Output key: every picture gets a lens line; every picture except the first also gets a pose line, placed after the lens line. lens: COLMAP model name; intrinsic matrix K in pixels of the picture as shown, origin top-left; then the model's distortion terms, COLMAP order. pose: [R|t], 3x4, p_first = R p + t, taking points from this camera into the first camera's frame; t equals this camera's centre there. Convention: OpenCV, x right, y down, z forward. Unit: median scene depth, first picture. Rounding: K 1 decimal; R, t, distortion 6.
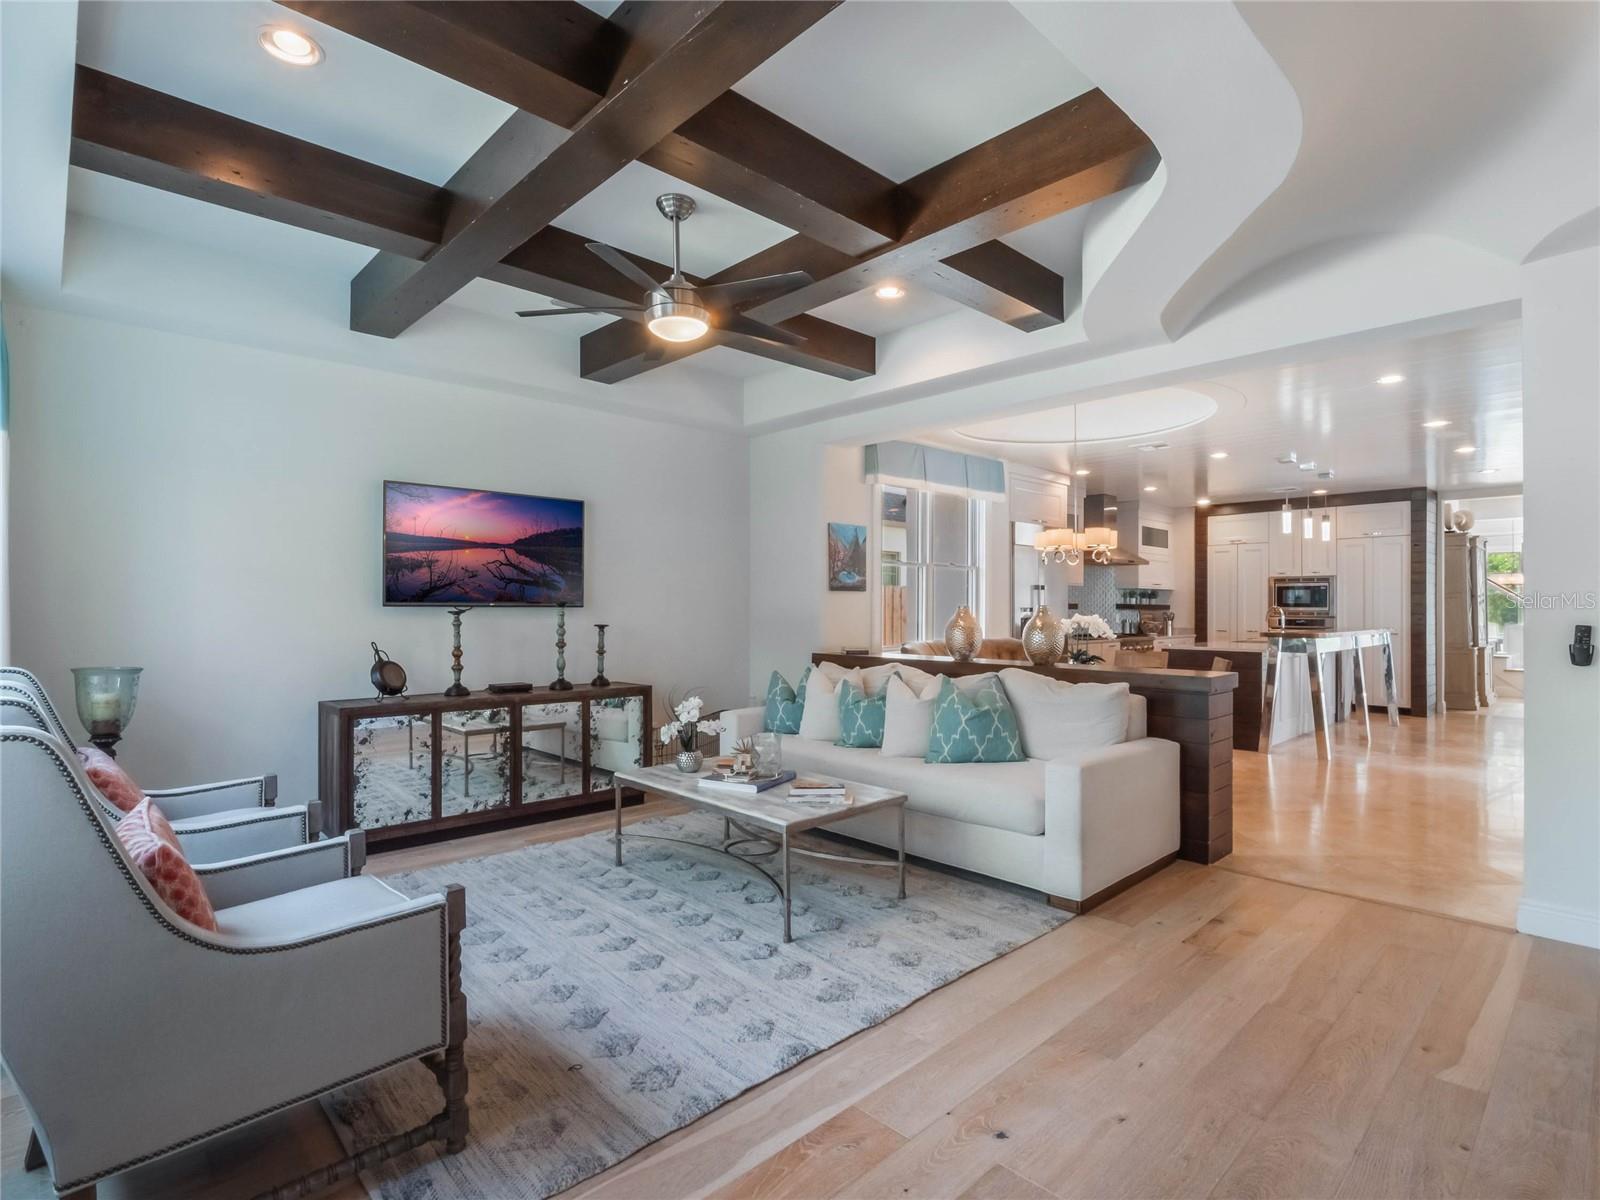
lens RADIAL K [[787.9, 0, 810.7], [0, 787.9, 601.7], [0, 0, 1]] dist [-0.007467, -0.001665]
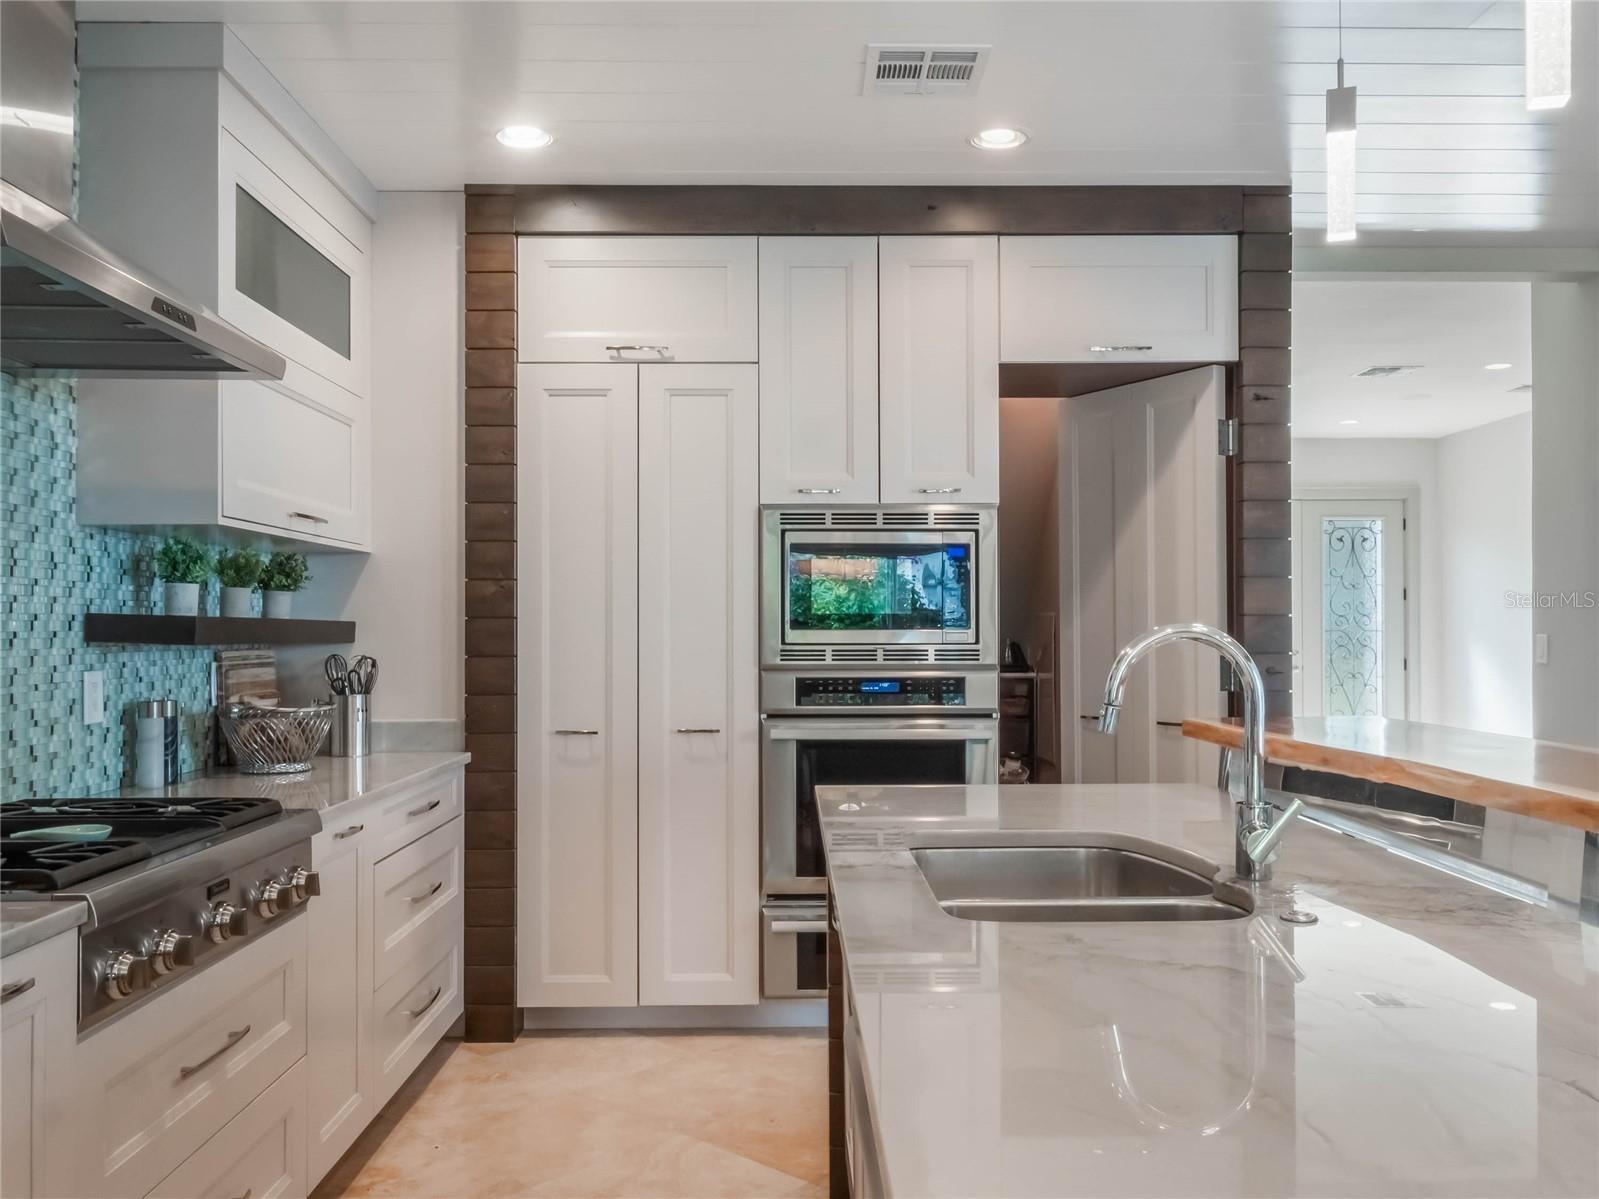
lens RADIAL K [[1364.5, 0, 804.8], [0, 1364.5, 609.8], [0, 0, 1]] dist [0.000586, 0.010755]
pose [[0.674765, 0.007386, 0.737996, 0.614441], [-0.003532, 0.999971, -0.006779, 0.007403], [-0.738025, 0.001968, 0.674771, 1.531233]]
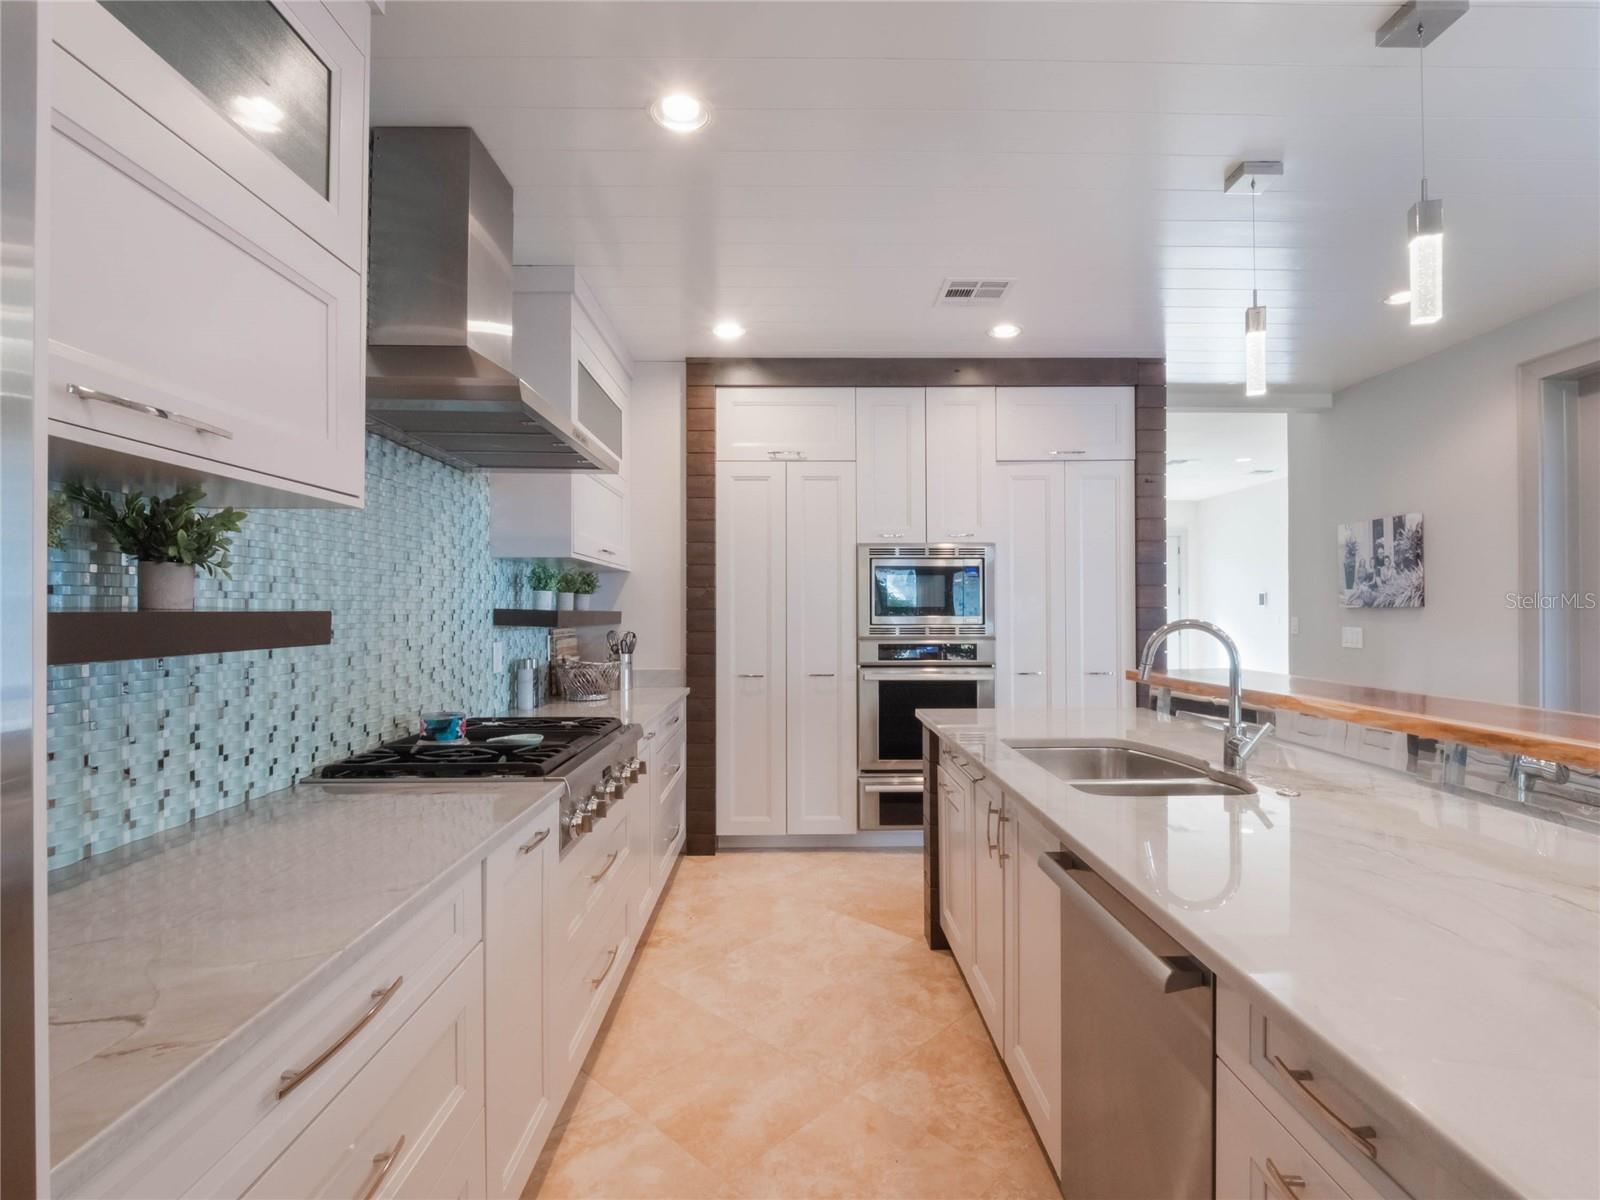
lens RADIAL K [[790.6, 0, 800.0], [0, 790.6, 600.0], [0, 0, 1]] dist [-0.004114, -0.002131]
pose [[0.676360, 0.005979, 0.736547, 0.554097], [-0.003703, 0.999982, -0.004717, 0.000645], [-0.736561, 0.000463, 0.676370, 1.601184]]
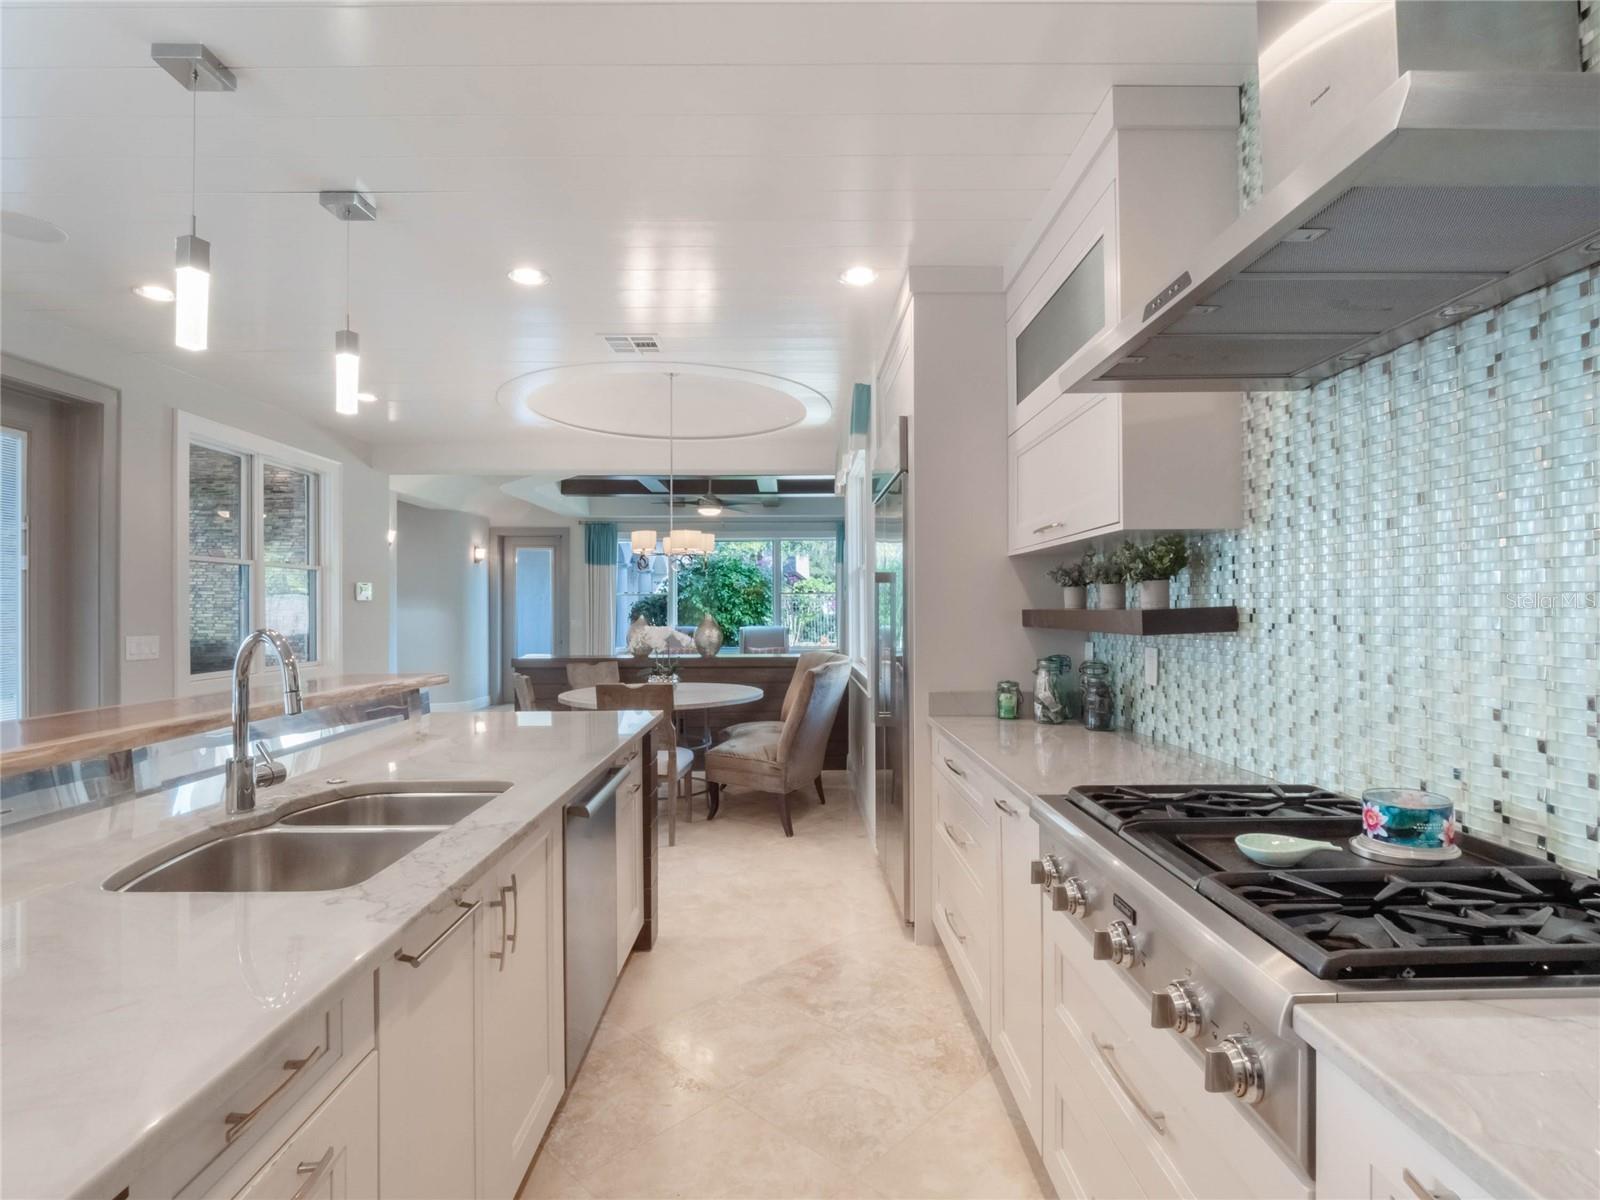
lens RADIAL K [[790.6, 0, 800.0], [0, 790.6, 600.0], [0, 0, 1]] dist [-0.004114, -0.002131]
pose [[-0.671134, -0.004476, -0.741323, 1.127293], [0.011603, 0.999796, -0.016541, 0.004534], [0.741245, -0.019703, -0.670945, 2.137643]]
